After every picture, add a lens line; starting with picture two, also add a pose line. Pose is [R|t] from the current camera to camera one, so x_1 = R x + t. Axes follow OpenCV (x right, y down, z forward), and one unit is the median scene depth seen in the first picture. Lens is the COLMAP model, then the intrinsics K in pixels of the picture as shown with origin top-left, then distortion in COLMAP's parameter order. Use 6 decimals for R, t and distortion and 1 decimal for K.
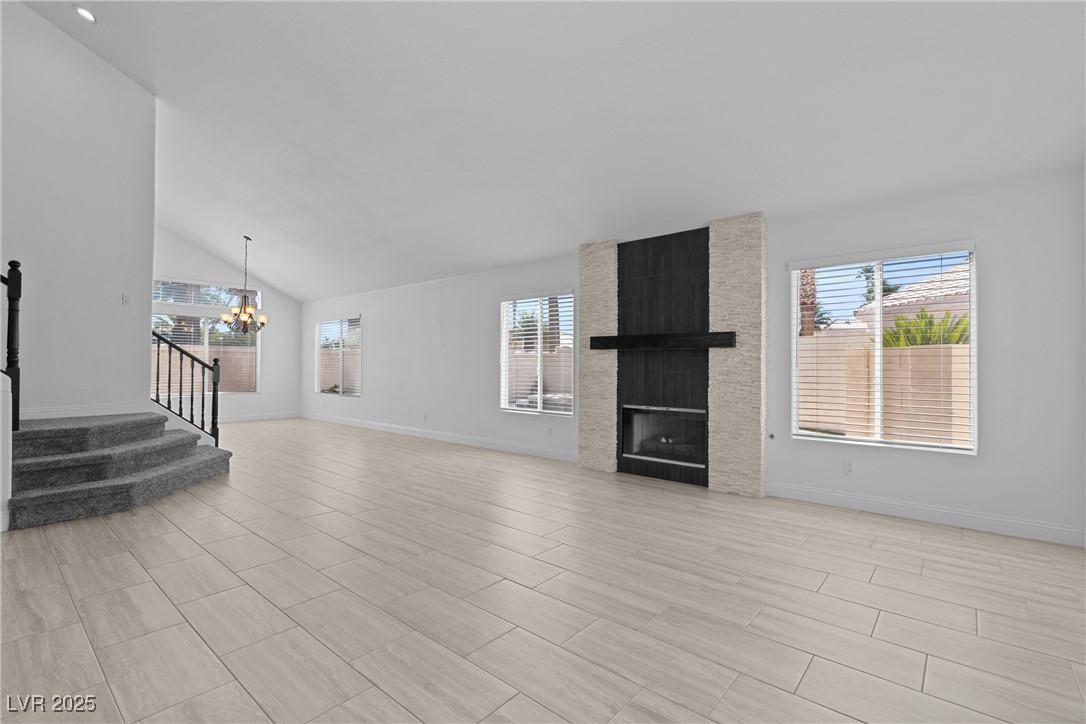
lens RADIAL K [[493.5, 0, 545.8], [0, 493.5, 362.3], [0, 0, 1]] dist [-0.001818, 0.000741]
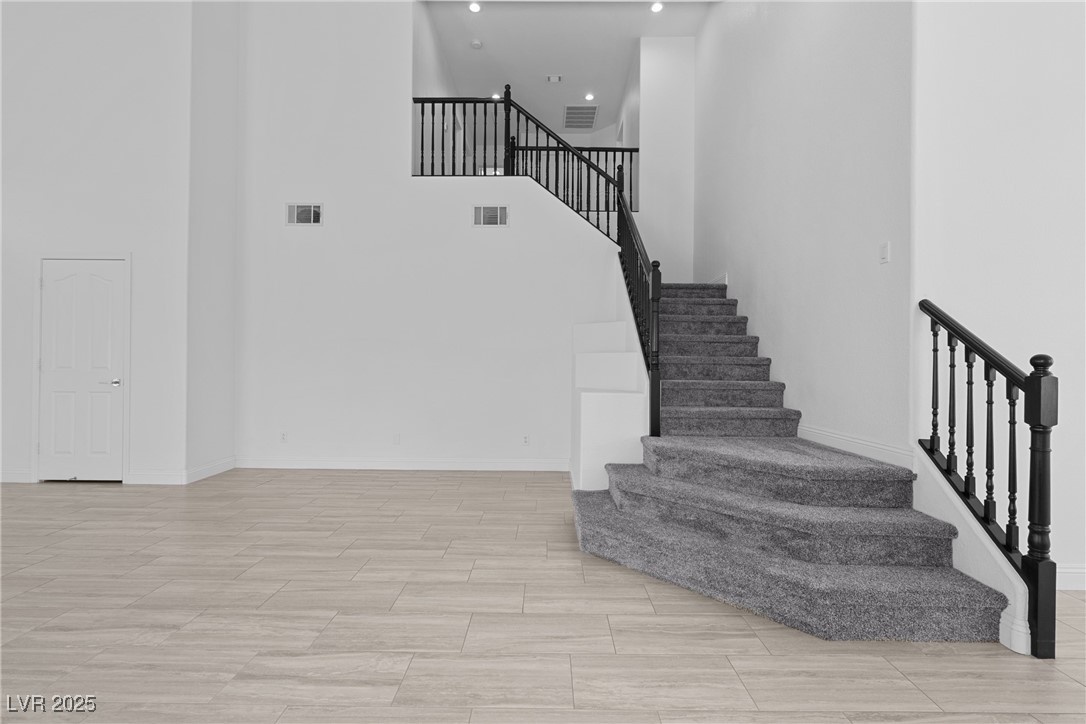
lens RADIAL K [[493.5, 0, 546.8], [0, 493.5, 358.5], [0, 0, 1]] dist [-0.001818, 0.000741]
pose [[-0.763967, -0.017883, -0.645007, -0.216724], [-0.011255, 0.999833, -0.014390, 0.001608], [0.645157, -0.003734, -0.764041, 1.215645]]
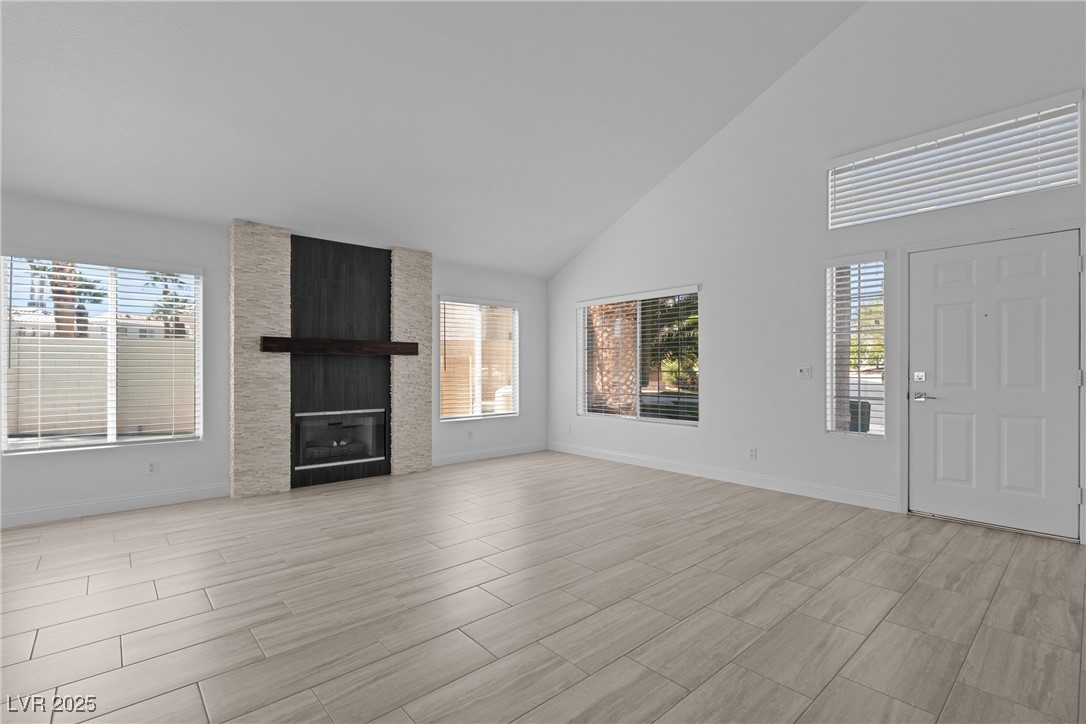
lens RADIAL K [[493.5, 0, 543.0], [0, 493.5, 368.9], [0, 0, 1]] dist [-0.001818, 0.000741]
pose [[0.140630, -0.006057, 0.990044, -0.735861], [-0.004079, 0.999969, 0.006698, -0.004595], [-0.990054, -0.004980, 0.140601, 0.456545]]
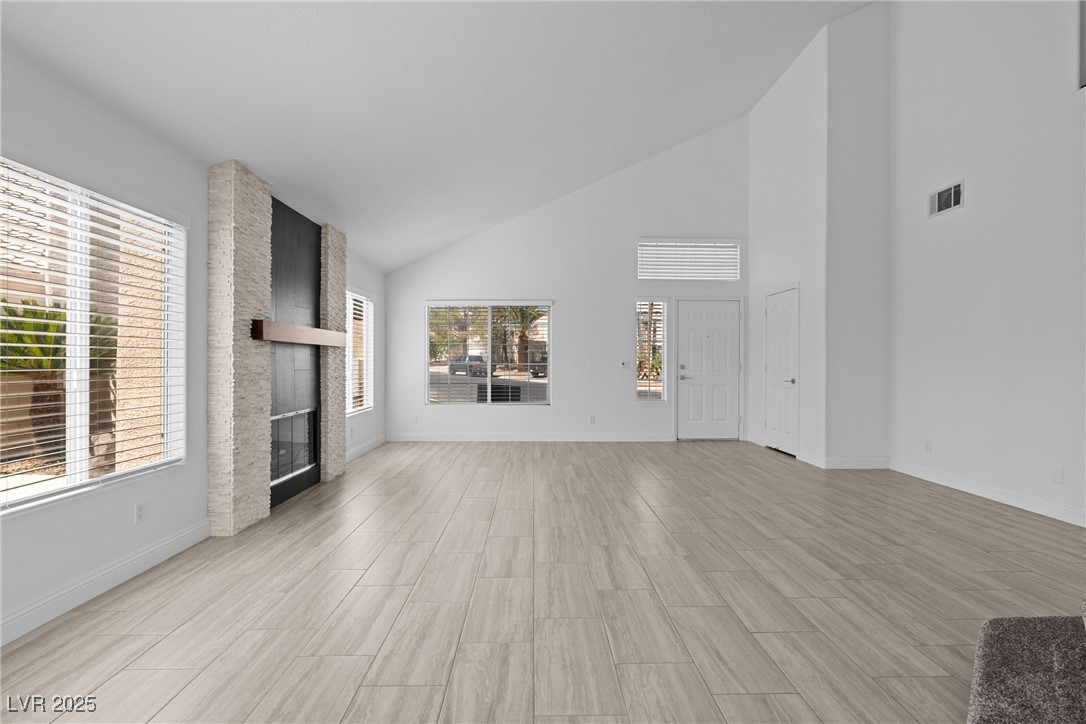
lens RADIAL K [[493.5, 0, 543.7], [0, 493.5, 360.6], [0, 0, 1]] dist [-0.001818, 0.000741]
pose [[-0.663385, -0.004917, 0.748262, -0.703820], [-0.010314, 0.999943, -0.002574, -0.000007], [-0.748207, -0.009426, -0.663398, 1.268829]]
